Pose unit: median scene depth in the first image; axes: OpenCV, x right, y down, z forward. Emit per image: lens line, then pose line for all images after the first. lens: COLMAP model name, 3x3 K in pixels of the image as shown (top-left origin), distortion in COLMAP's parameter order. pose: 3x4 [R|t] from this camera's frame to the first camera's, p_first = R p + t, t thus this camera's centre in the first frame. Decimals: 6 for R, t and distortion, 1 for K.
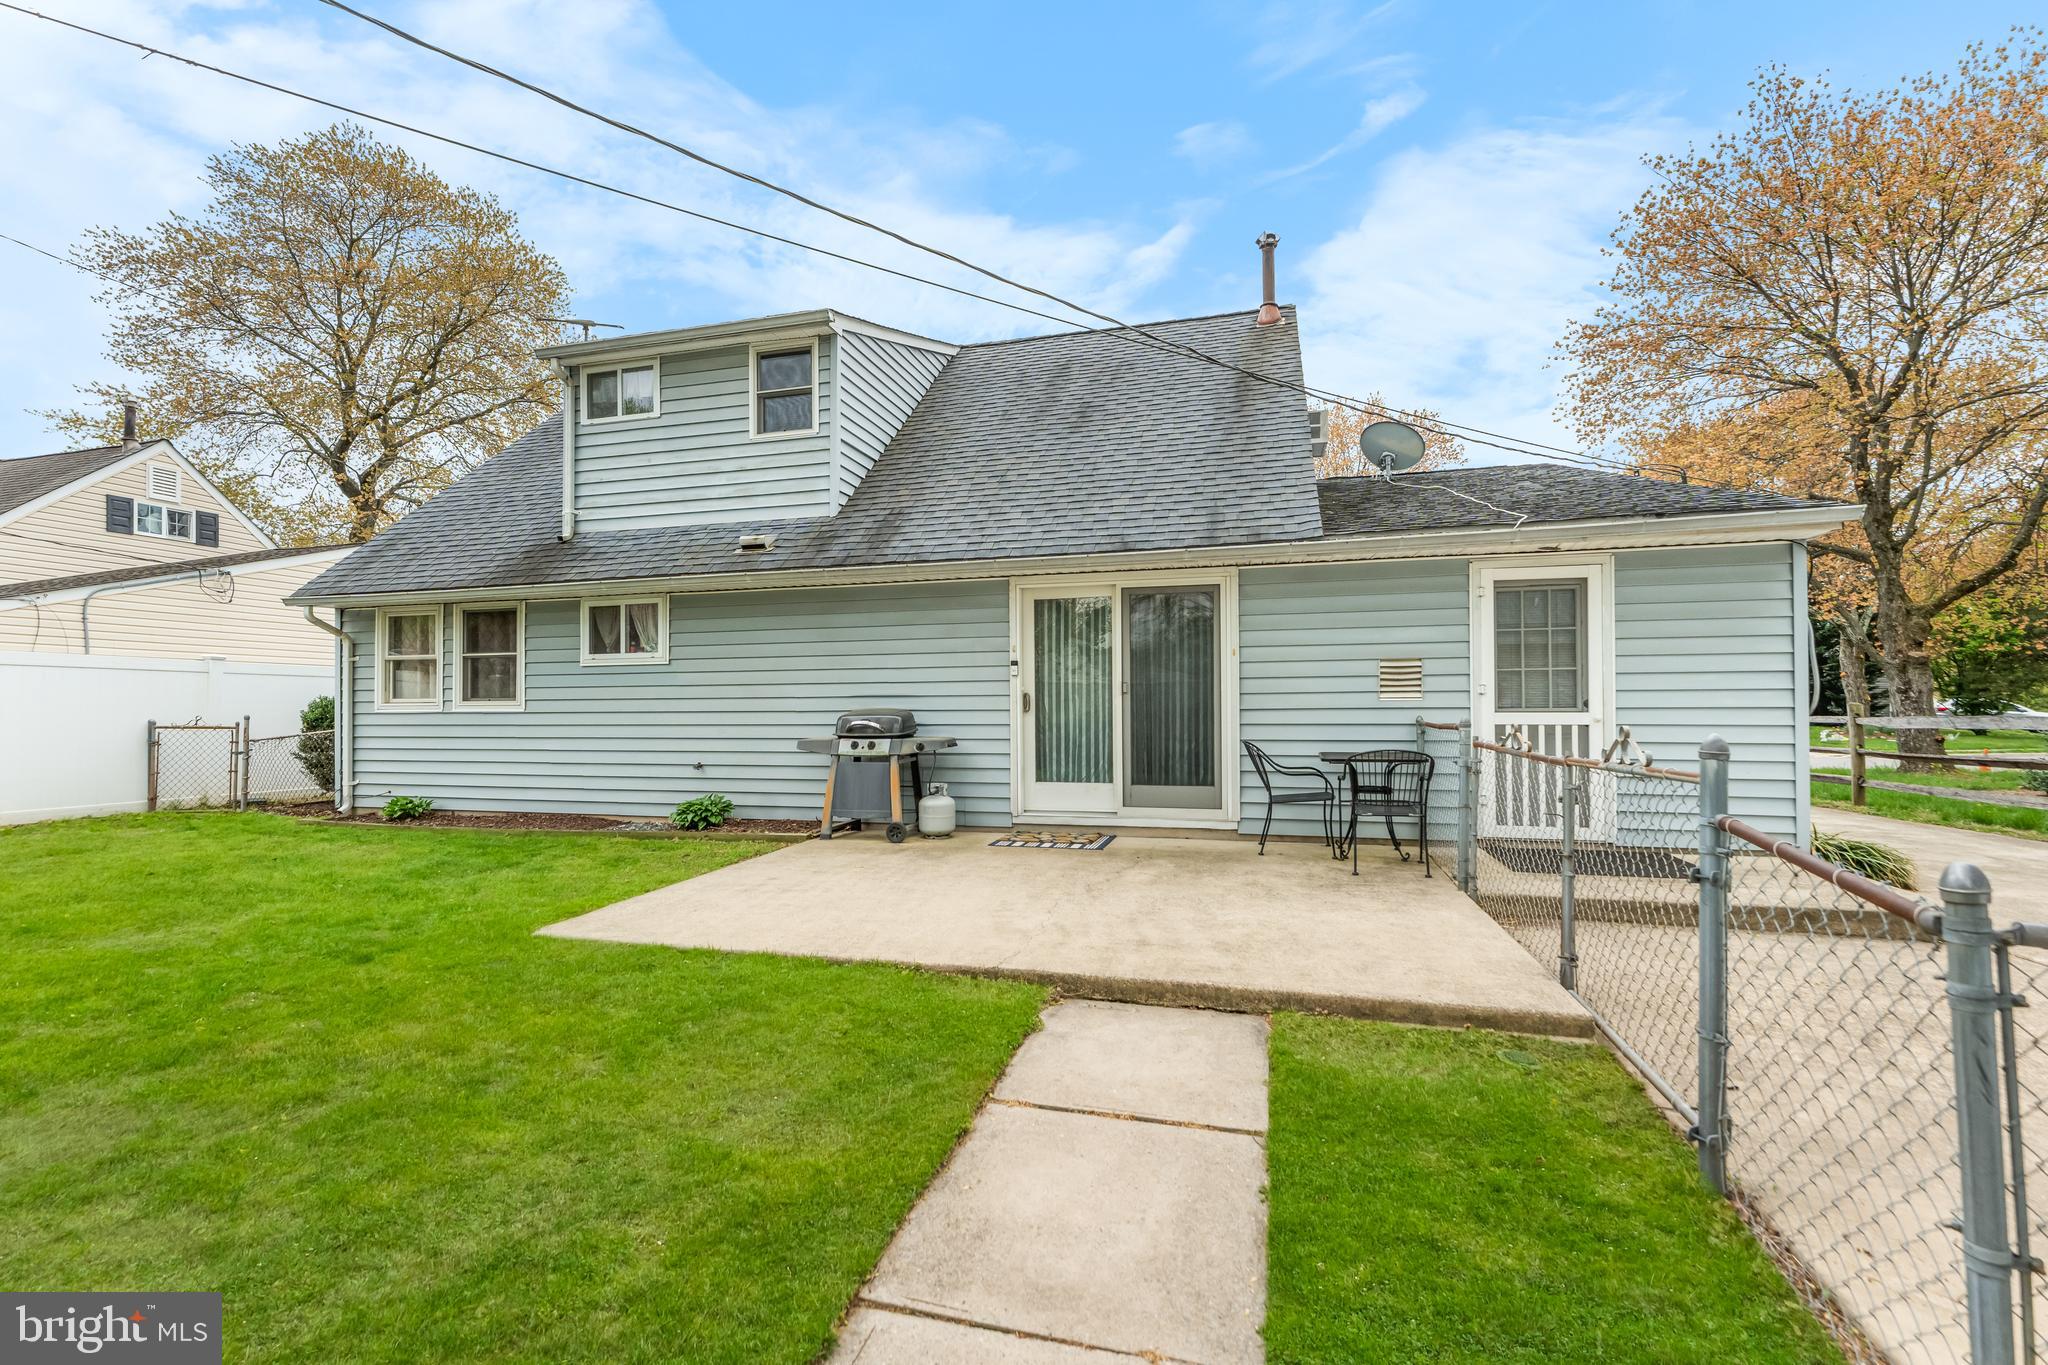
lens RADIAL K [[887.7, 0, 1035.0], [0, 887.7, 703.1], [0, 0, 1]] dist [0.000196, -0.000067]
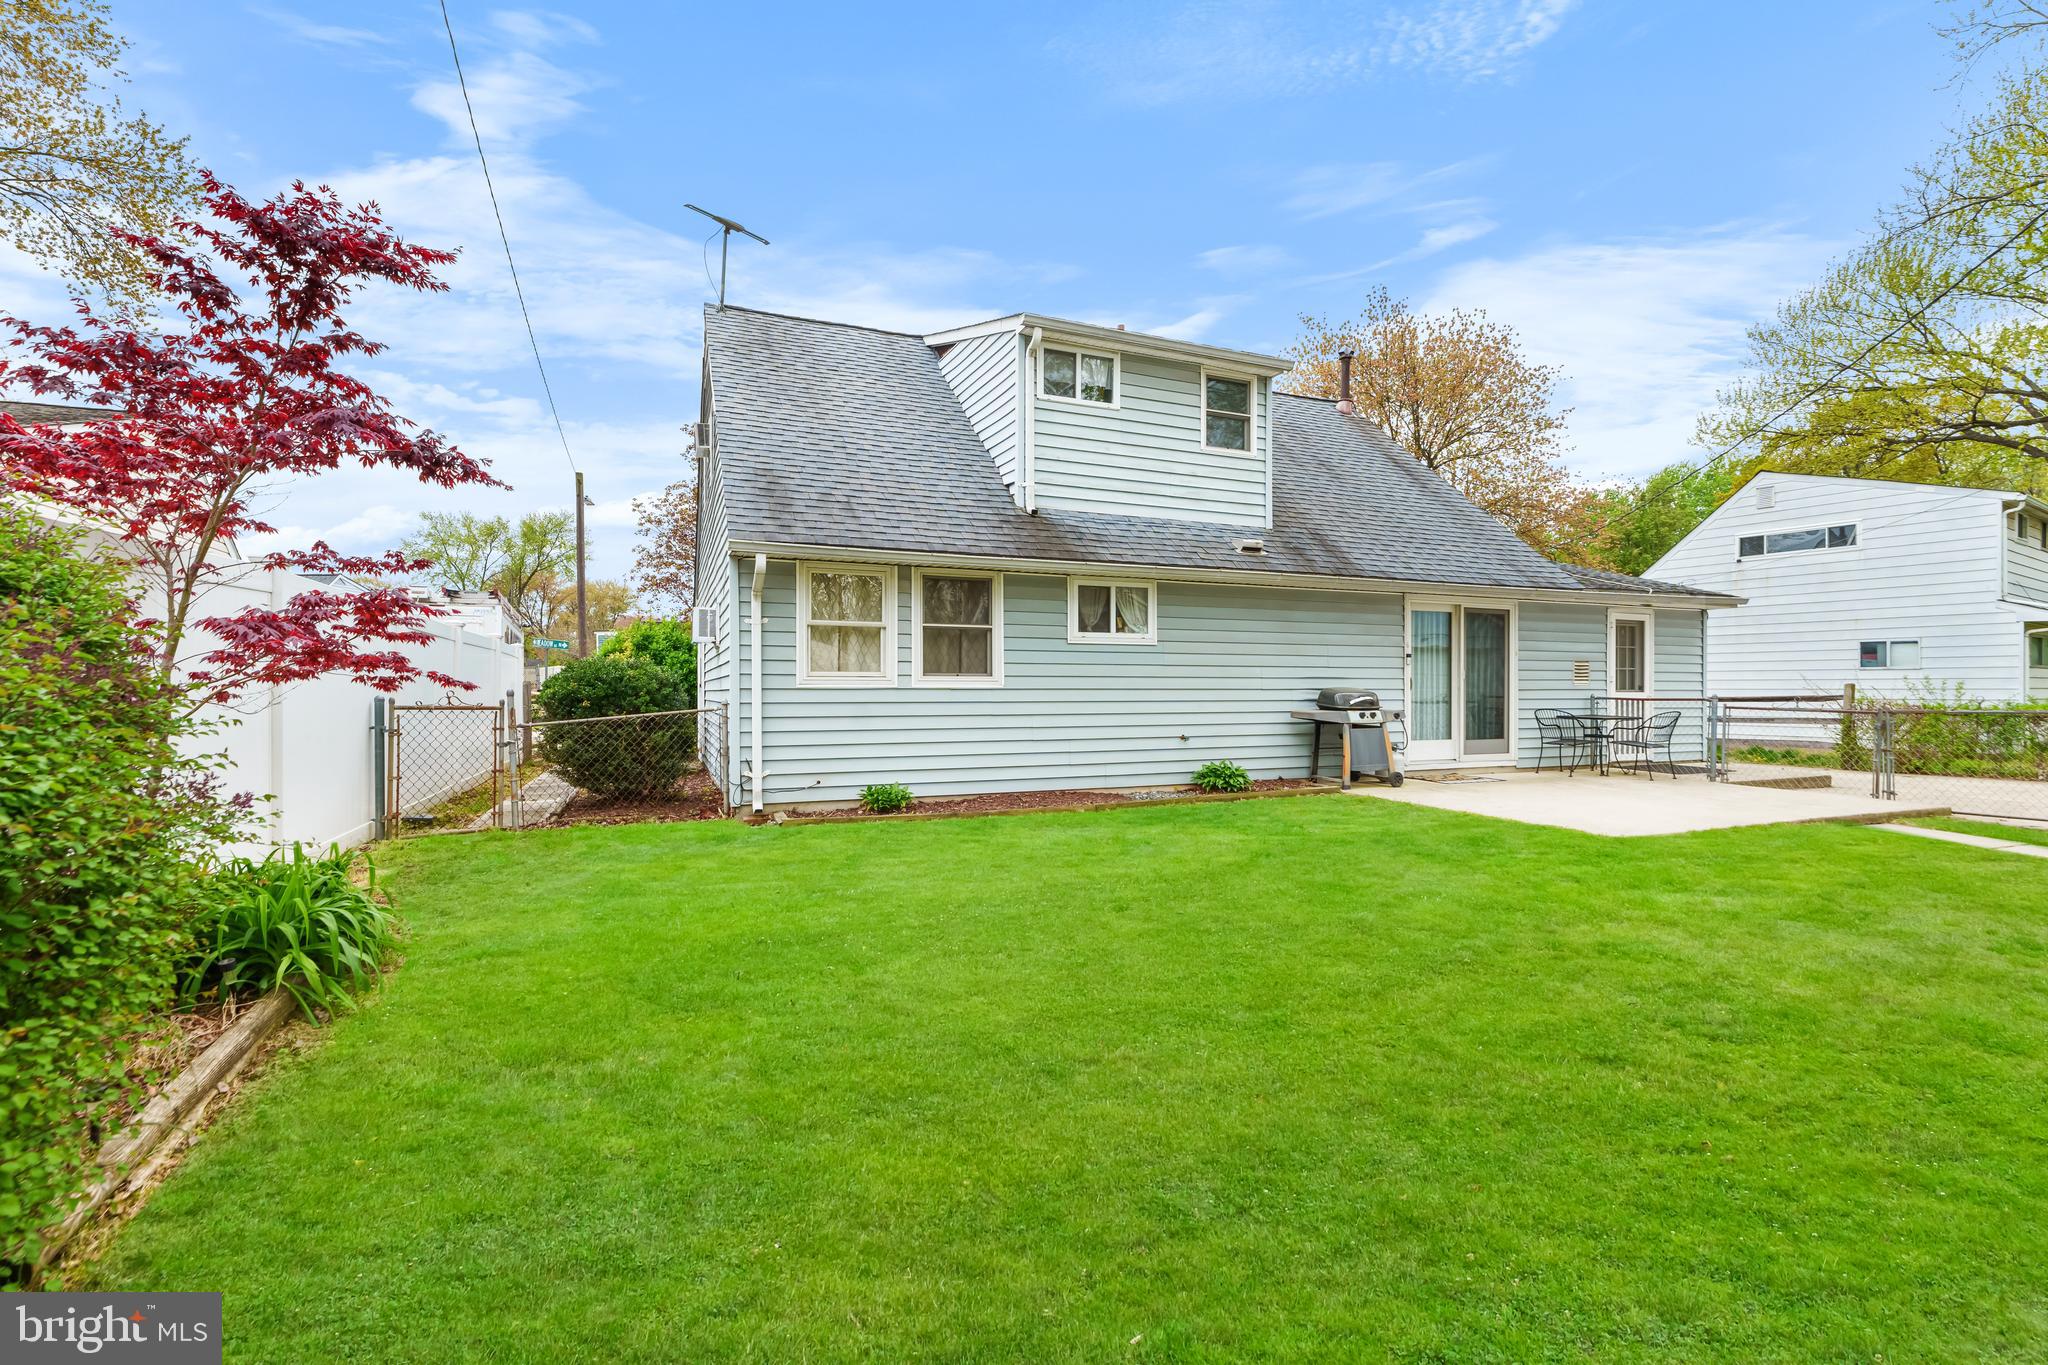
lens RADIAL K [[887.7, 0, 1035.0], [0, 887.7, 703.1], [0, 0, 1]] dist [0.000196, -0.000067]
pose [[0.785964, -0.002944, 0.618265, -1.191403], [-0.007988, 0.999857, 0.014916, 0.011839], [-0.618220, -0.016662, 0.785828, 0.234423]]
